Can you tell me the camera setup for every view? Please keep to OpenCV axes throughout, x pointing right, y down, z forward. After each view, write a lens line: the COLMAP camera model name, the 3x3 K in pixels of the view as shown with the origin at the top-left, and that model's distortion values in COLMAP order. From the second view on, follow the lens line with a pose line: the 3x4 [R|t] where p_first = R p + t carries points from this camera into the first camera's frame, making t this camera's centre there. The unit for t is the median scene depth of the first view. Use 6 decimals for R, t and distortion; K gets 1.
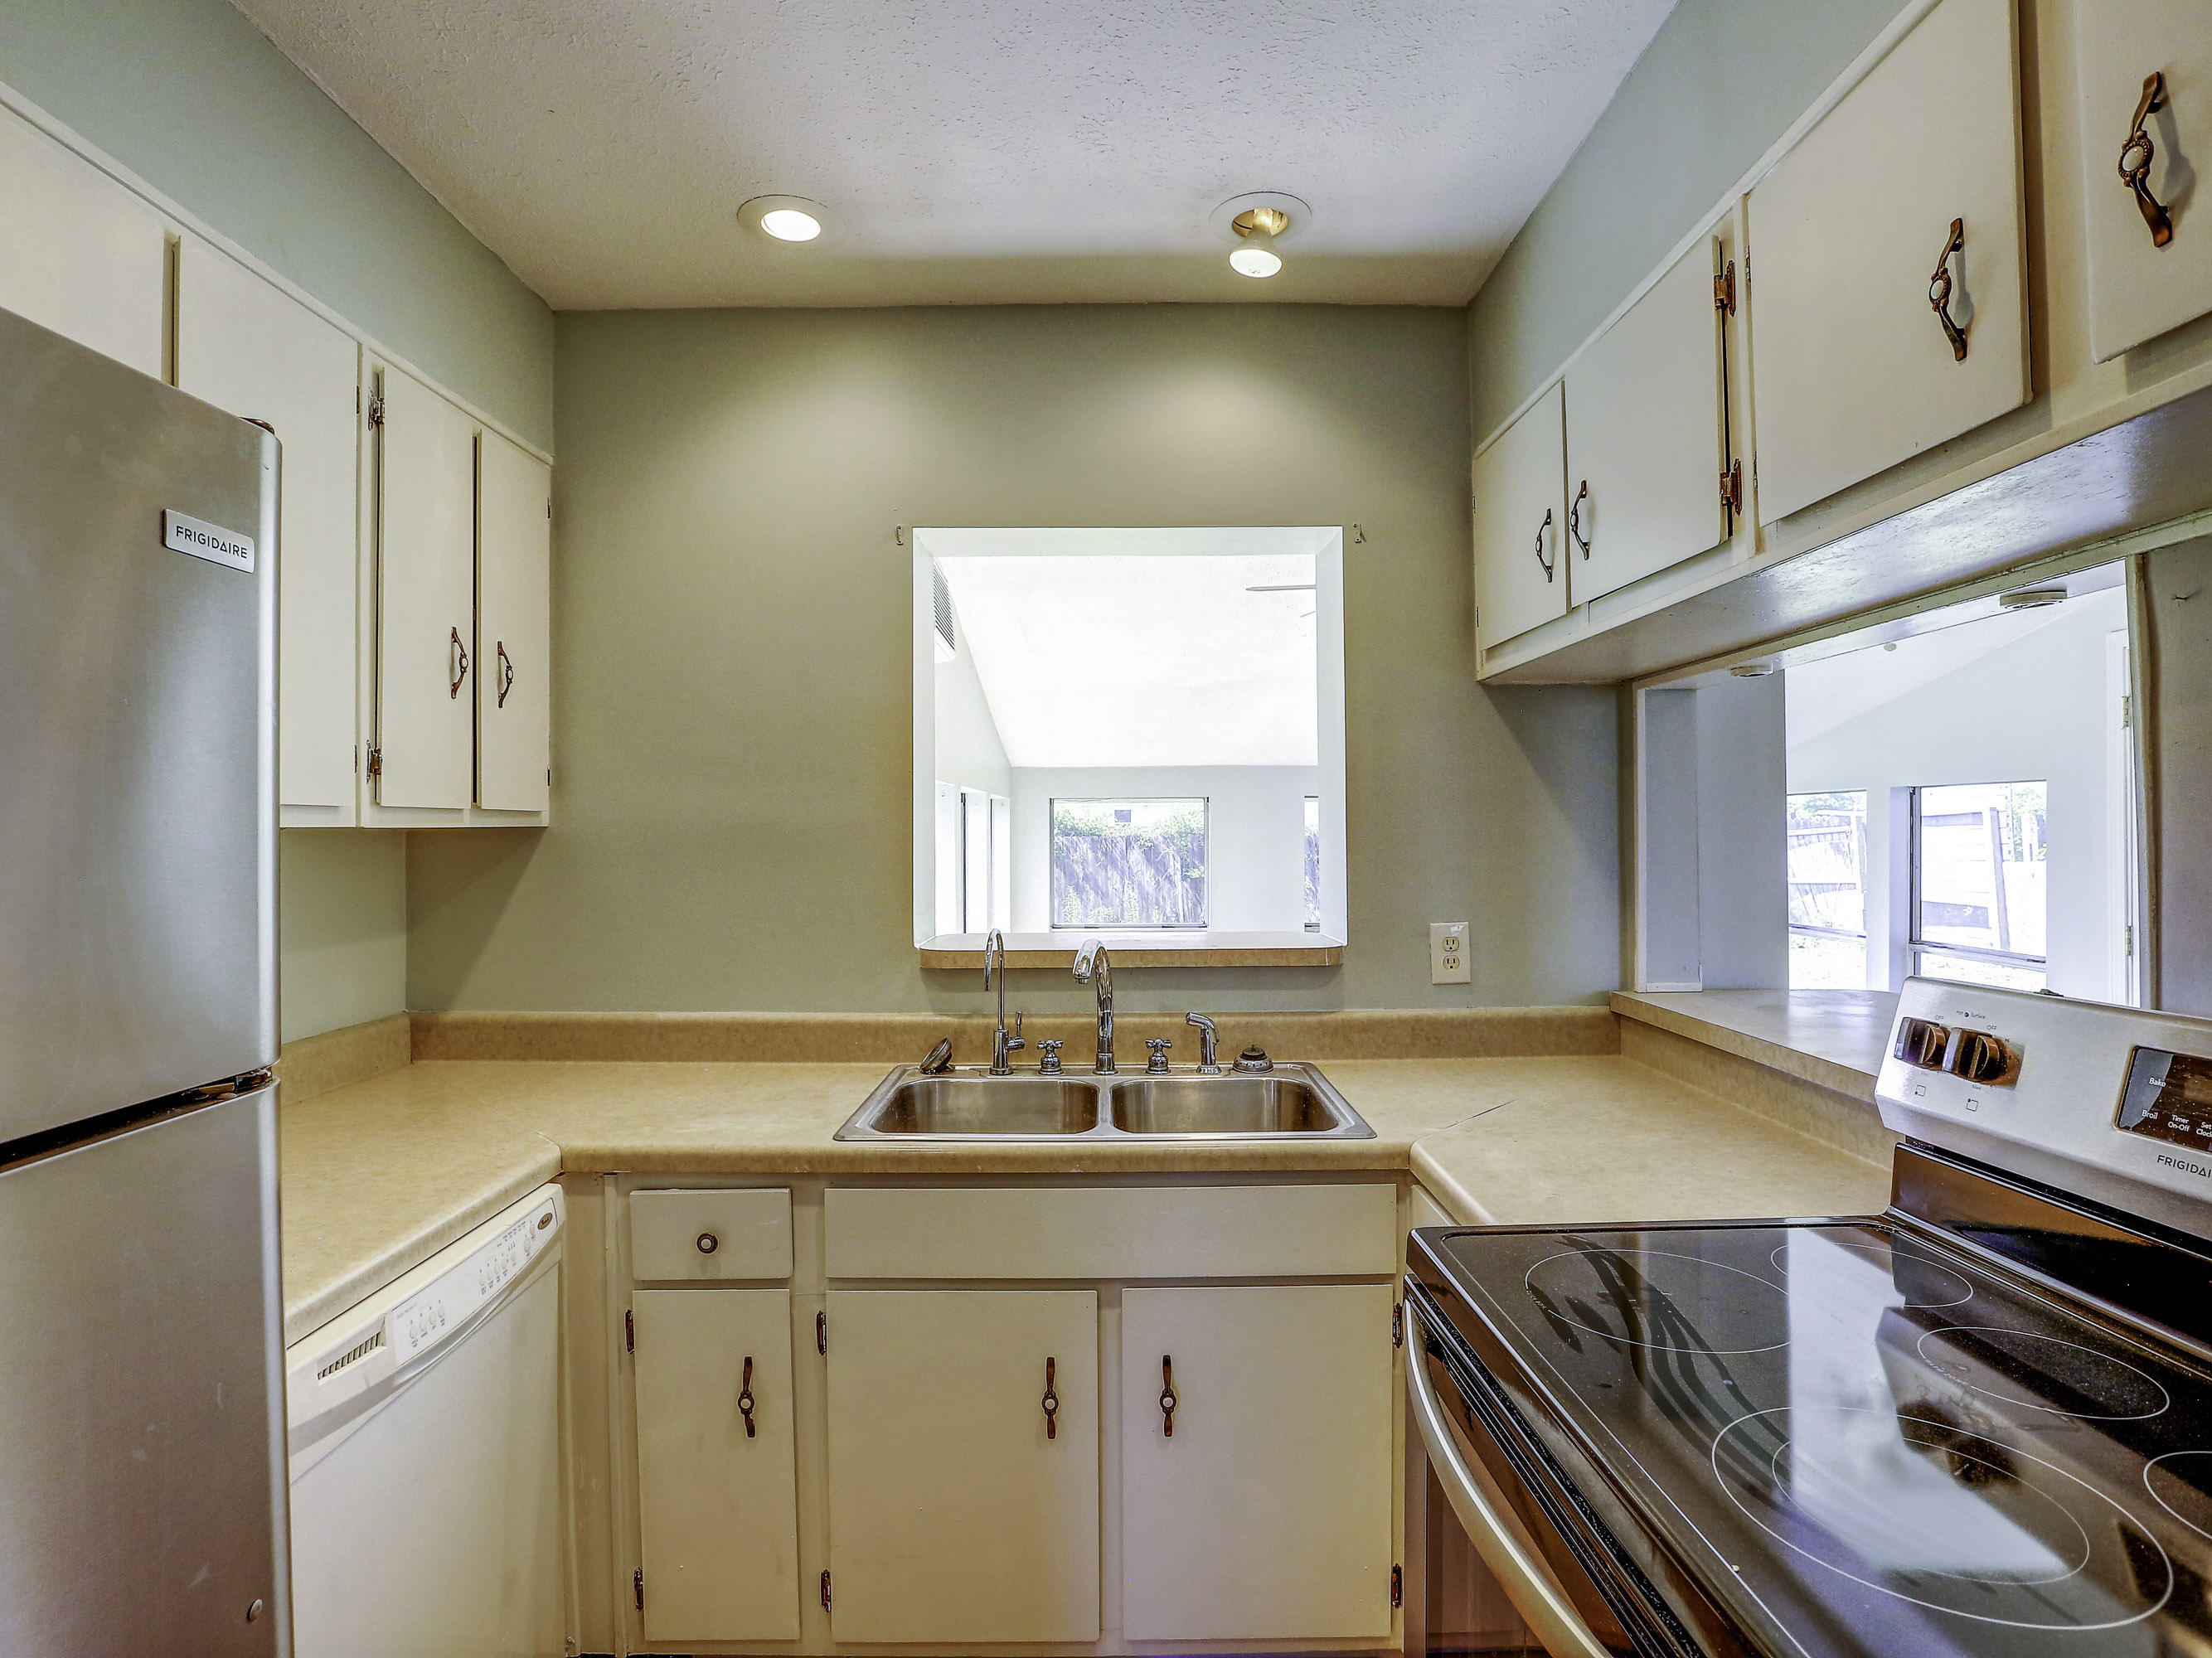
lens RADIAL K [[1131.8, 0, 1108.9], [0, 1131.8, 825.4], [0, 0, 1]] dist [-0.054114, 0.020404]
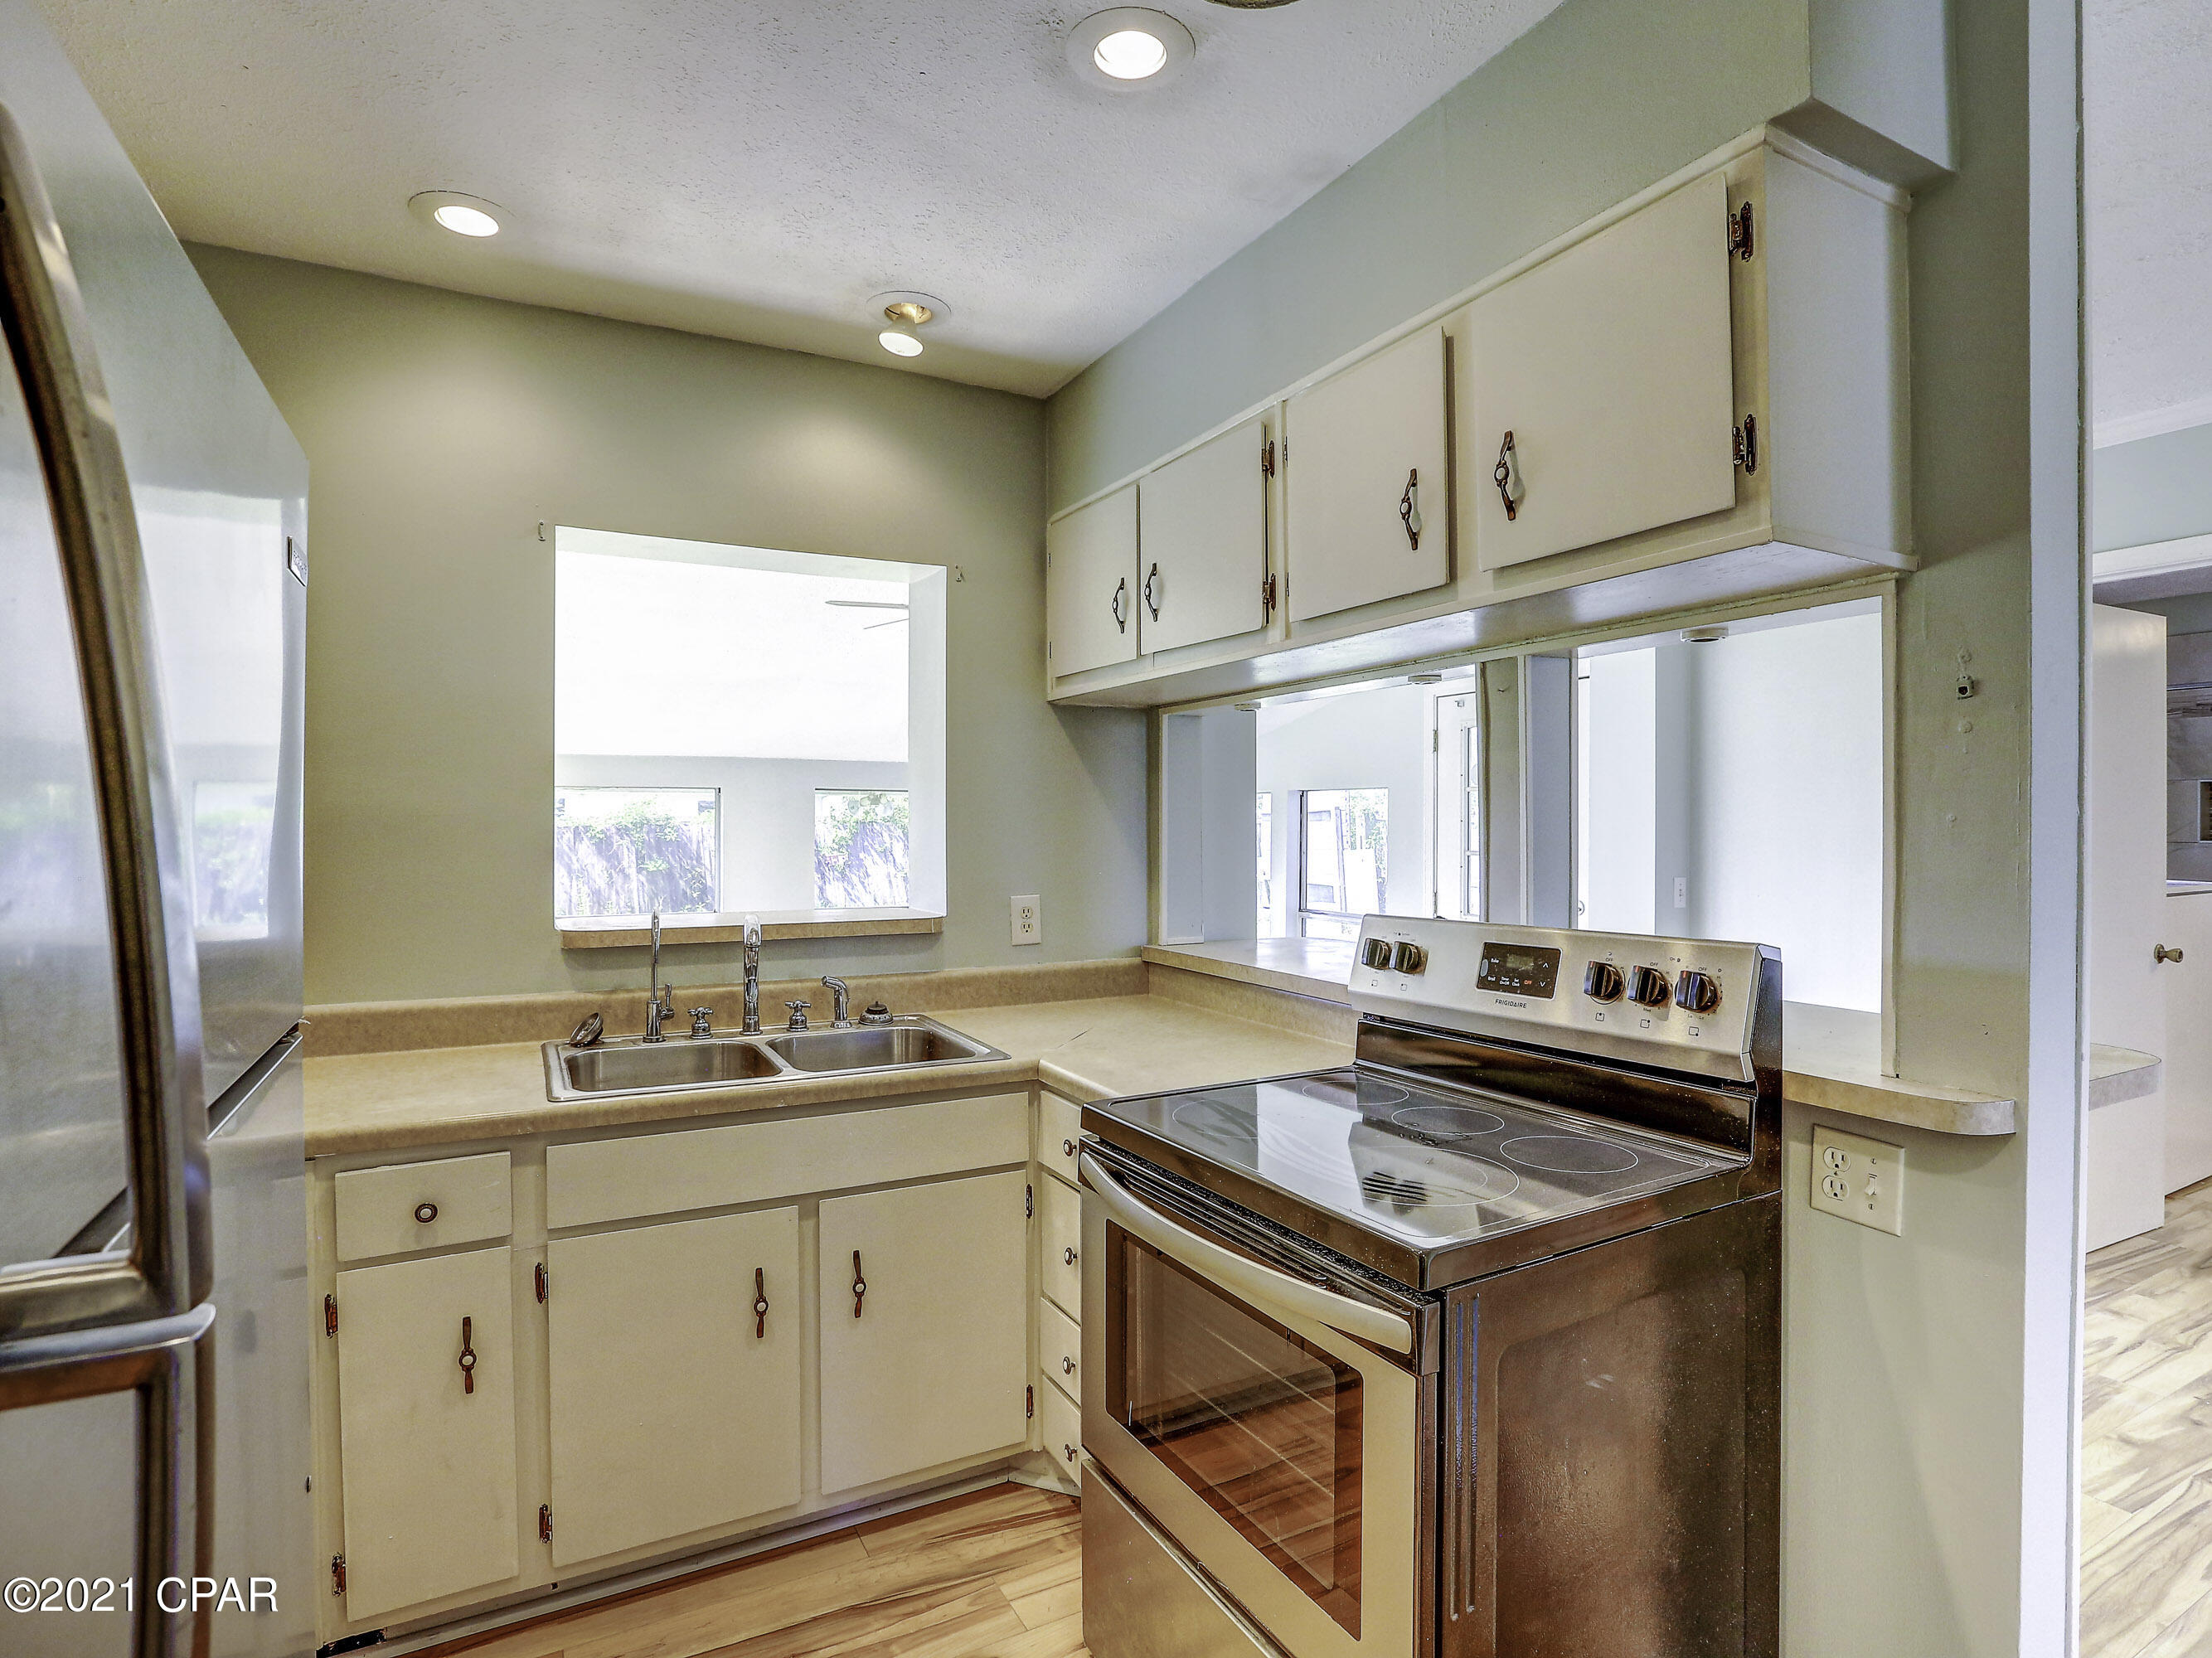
lens RADIAL K [[1131.8, 0, 1108.9], [0, 1131.8, 825.4], [0, 0, 1]] dist [-0.054114, 0.020404]
pose [[0.884517, 0.005020, 0.466482, -0.216533], [-0.008485, 0.999950, 0.005328, 0.002236], [-0.466432, -0.008671, 0.884515, -0.157964]]
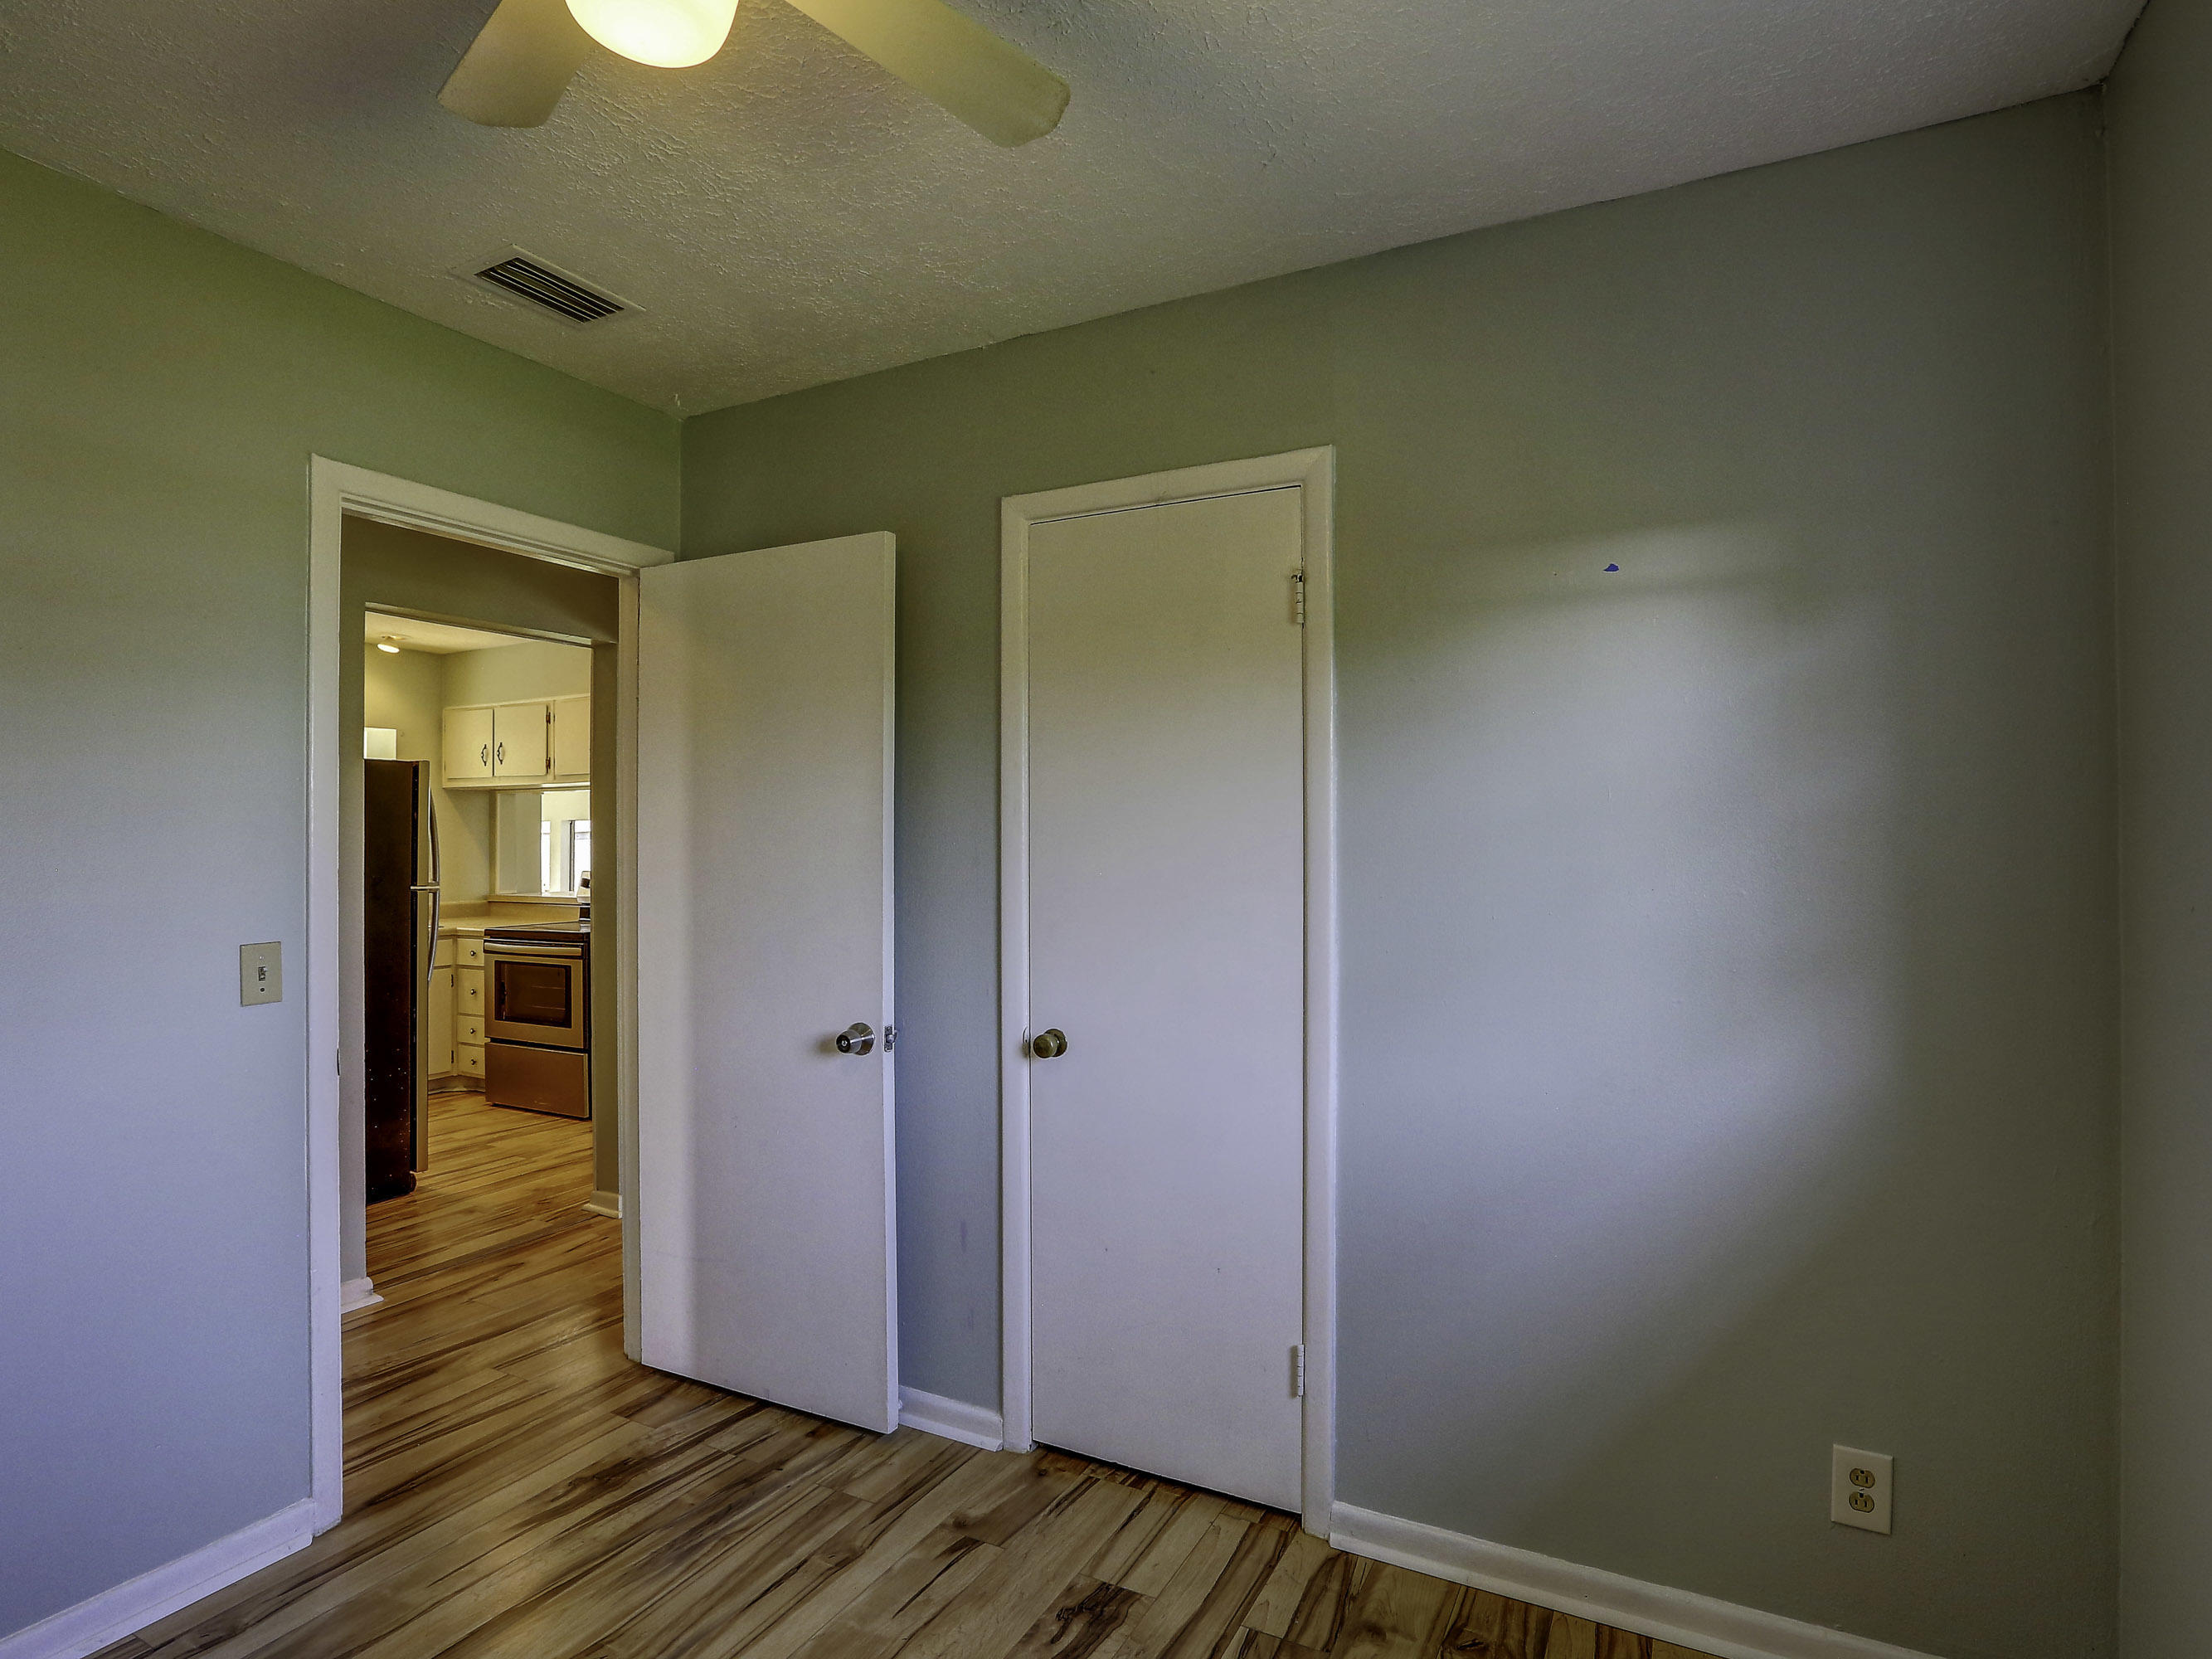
lens RADIAL K [[1131.9, 0, 1108.9], [0, 1131.9, 825.9], [0, 0, 1]] dist [-0.054114, 0.020404]
pose [[0.461771, 0.013398, 0.886898, -1.527057], [-0.004859, 0.999909, -0.012576, -0.005459], [-0.886986, 0.001498, 0.461794, -1.973279]]
